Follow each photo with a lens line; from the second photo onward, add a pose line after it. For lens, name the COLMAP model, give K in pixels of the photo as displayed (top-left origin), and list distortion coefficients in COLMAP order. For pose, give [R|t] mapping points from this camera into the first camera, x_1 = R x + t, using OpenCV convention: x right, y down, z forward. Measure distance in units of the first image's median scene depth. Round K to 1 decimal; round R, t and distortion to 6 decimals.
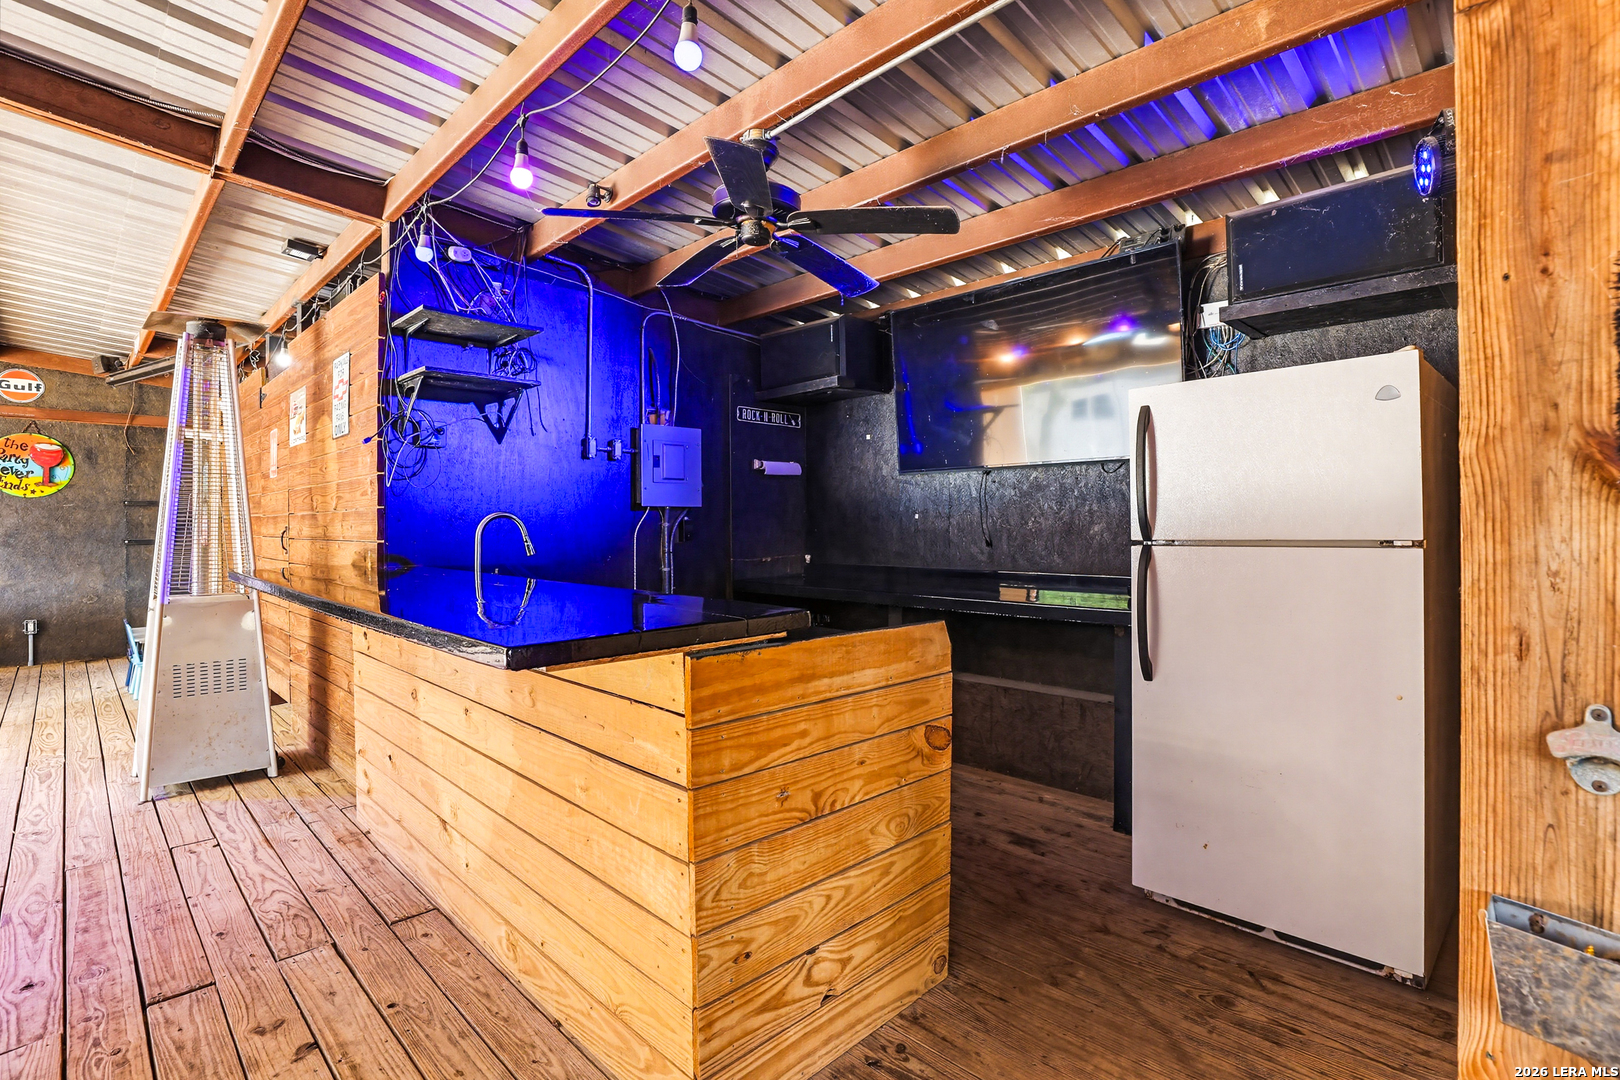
lens RADIAL K [[768.6, 0, 813.6], [0, 768.6, 531.0], [0, 0, 1]] dist [-0.023064, 0.006107]
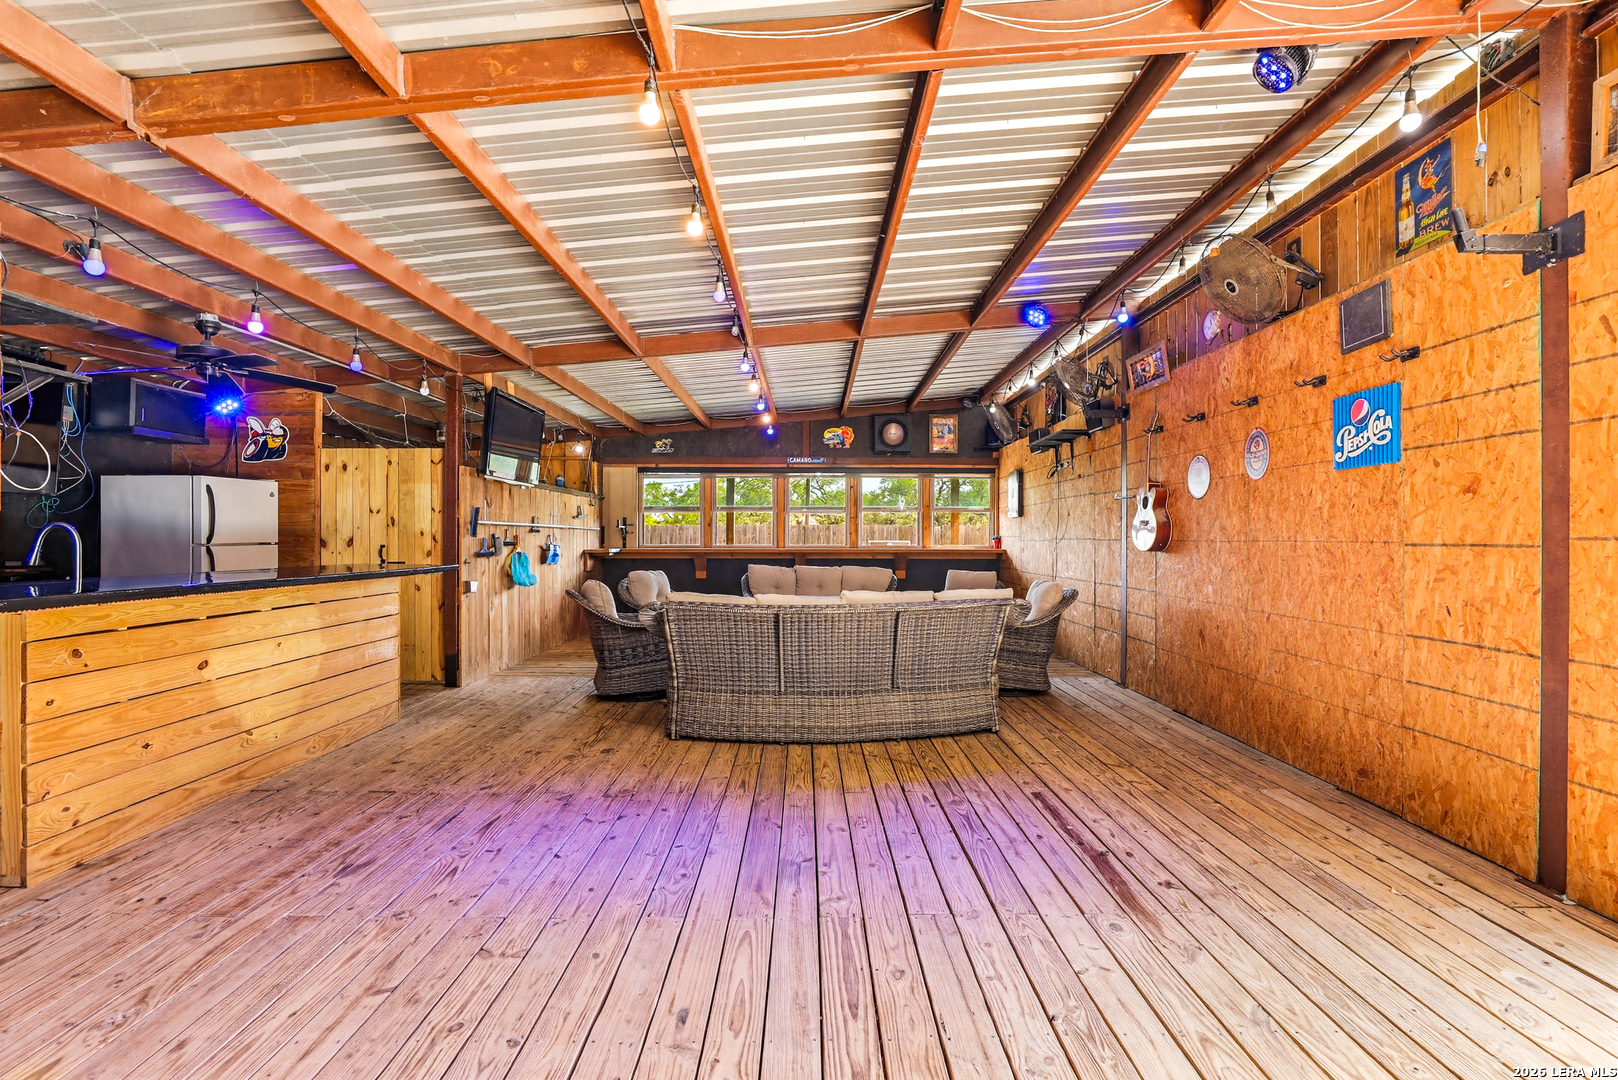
lens RADIAL K [[767.6, 0, 815.8], [0, 767.6, 533.9], [0, 0, 1]] dist [-0.023064, 0.006107]
pose [[-0.707388, -0.000130, 0.706826, -2.372299], [-0.000571, 1.000000, -0.000387, -0.017092], [-0.706825, -0.000677, -0.707388, 1.276712]]
